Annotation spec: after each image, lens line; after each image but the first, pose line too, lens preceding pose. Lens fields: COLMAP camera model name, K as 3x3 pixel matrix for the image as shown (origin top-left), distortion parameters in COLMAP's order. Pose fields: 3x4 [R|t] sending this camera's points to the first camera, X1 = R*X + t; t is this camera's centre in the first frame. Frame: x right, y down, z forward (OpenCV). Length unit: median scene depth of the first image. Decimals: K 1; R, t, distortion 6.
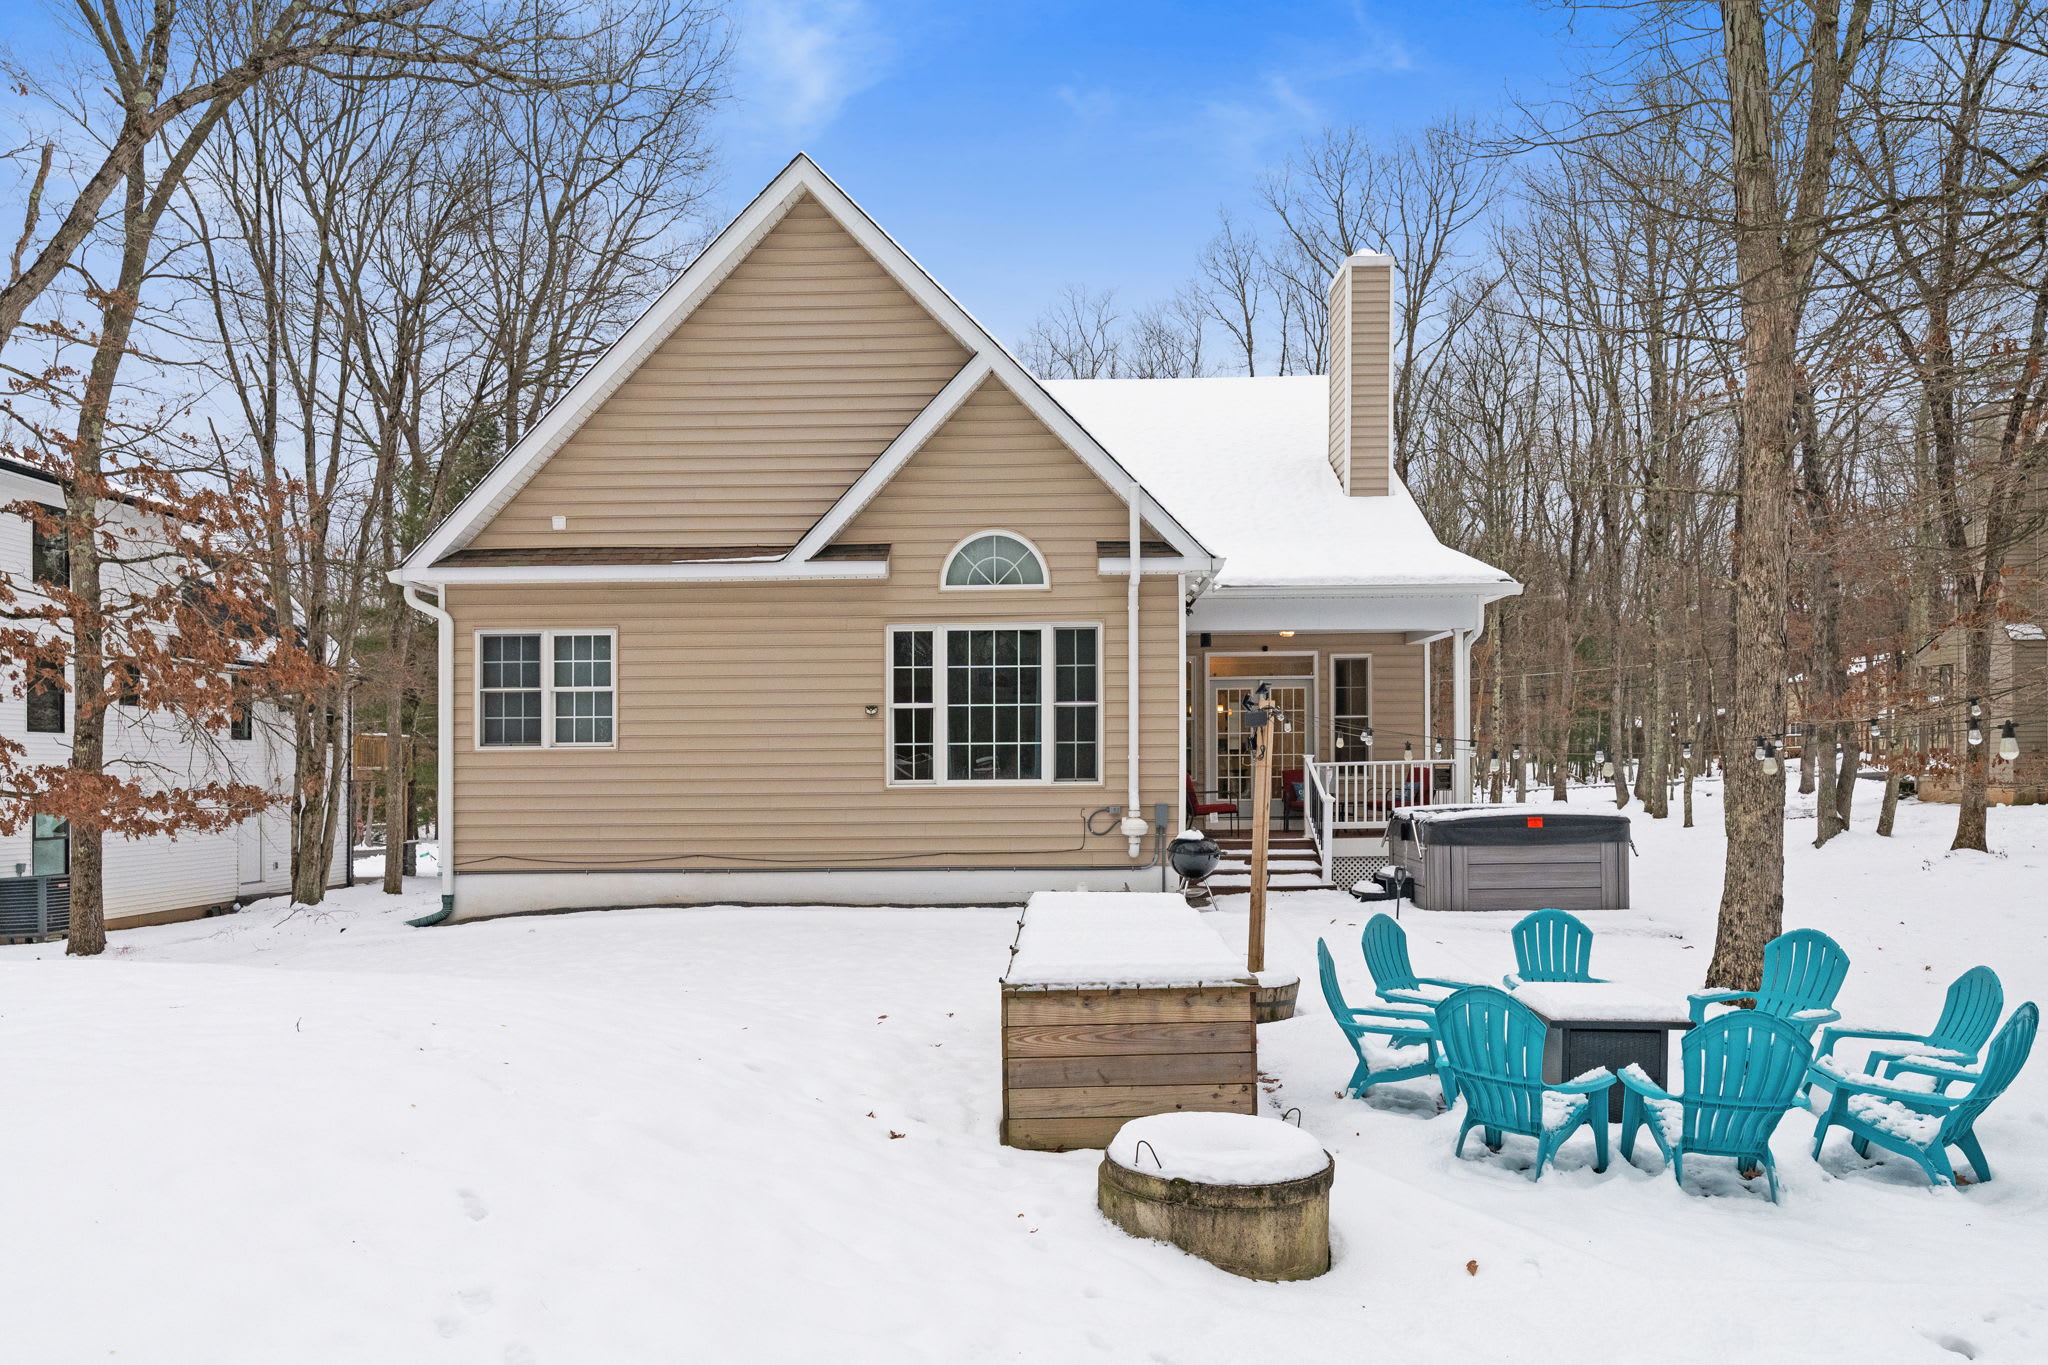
lens RADIAL K [[1358.9, 0, 1027.3], [0, 1358.9, 766.0], [0, 0, 1]] dist [-0.003069, 0.000504]
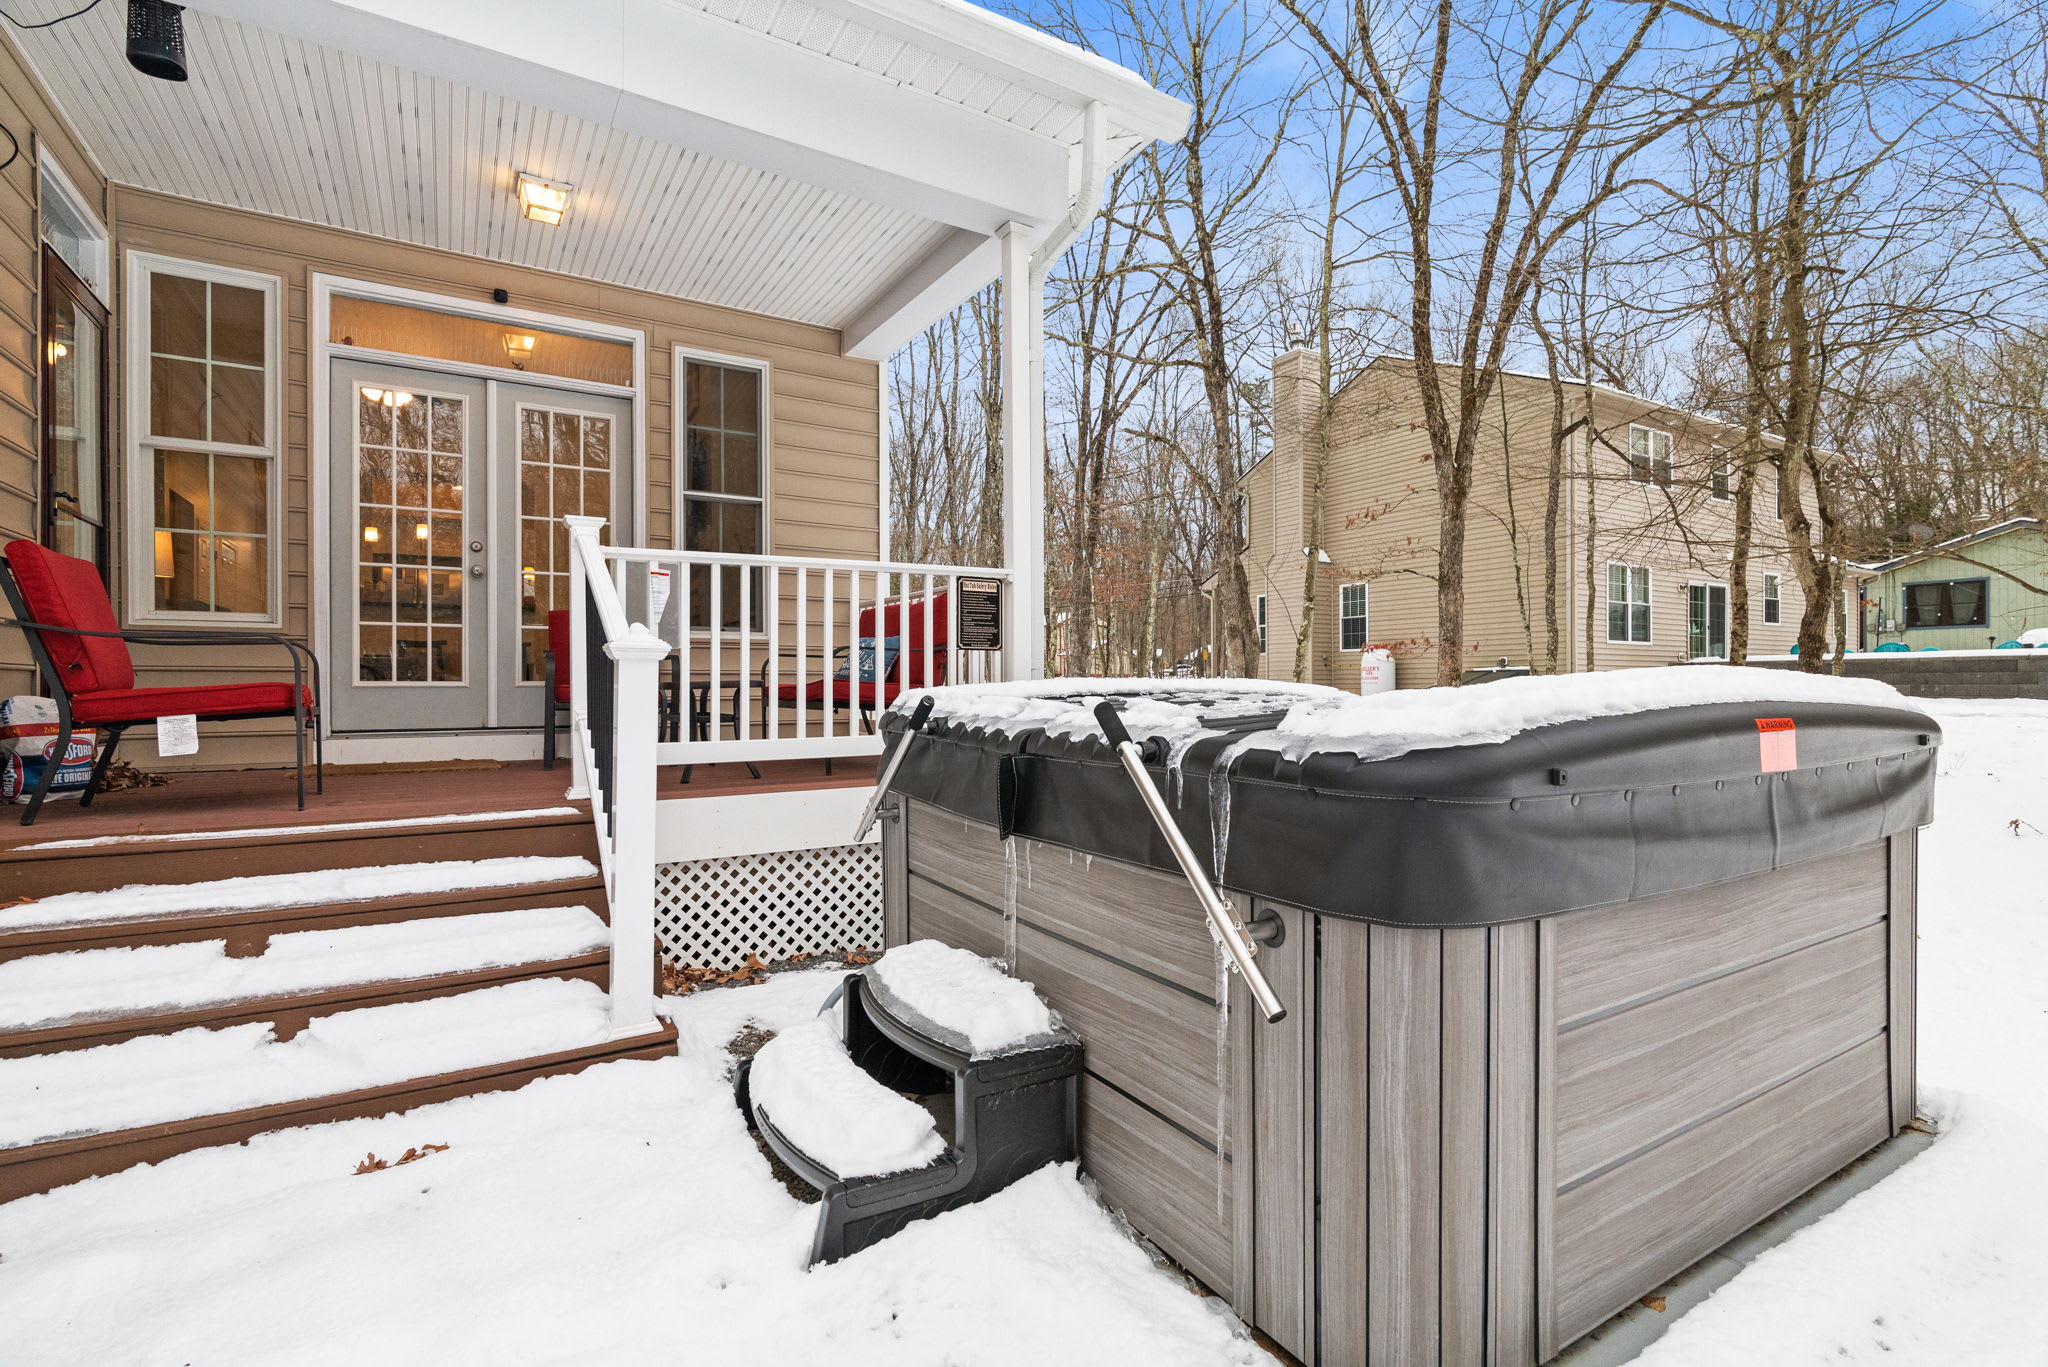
lens RADIAL K [[936.2, 0, 1019.1], [0, 936.2, 689.9], [0, 0, 1]] dist [-0.010476, 0.004660]
pose [[0.848336, 0.005954, 0.529425, 0.207180], [-0.007141, 0.999974, 0.000196, 0.032965], [-0.529411, -0.003947, 0.848356, 0.897422]]
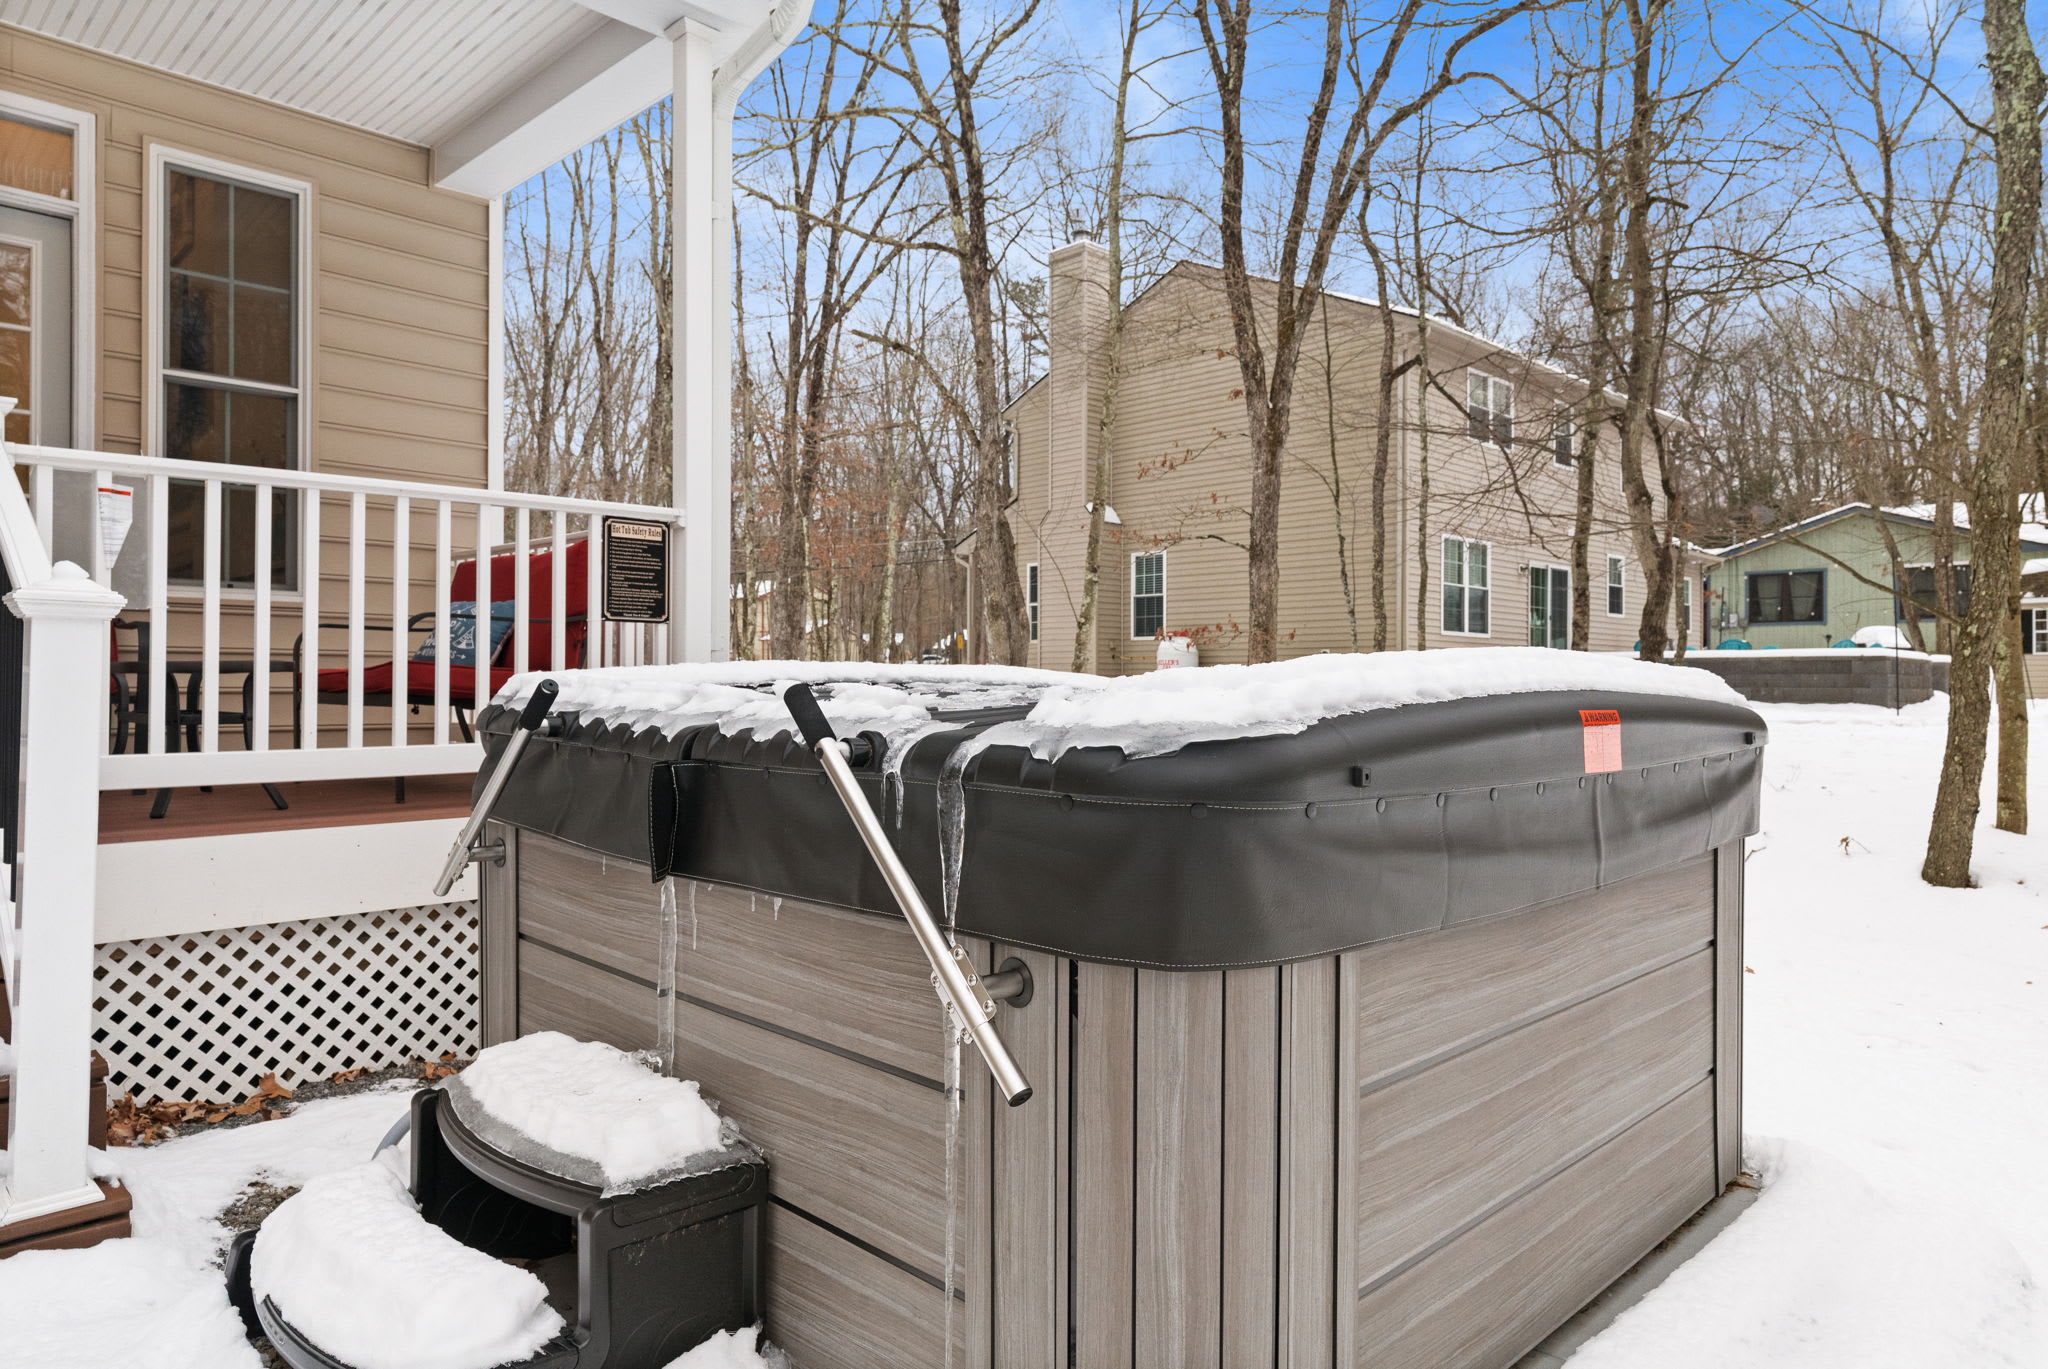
lens RADIAL K [[1278.5, 0, 1019.7], [0, 1278.5, 684.6], [0, 0, 1]] dist [-0.002523, 0.004411]
pose [[0.696119, 0.013937, 0.717791, 0.208859], [-0.014244, 0.999883, -0.005600, 0.034708], [-0.717785, -0.006326, 0.696236, 0.896099]]
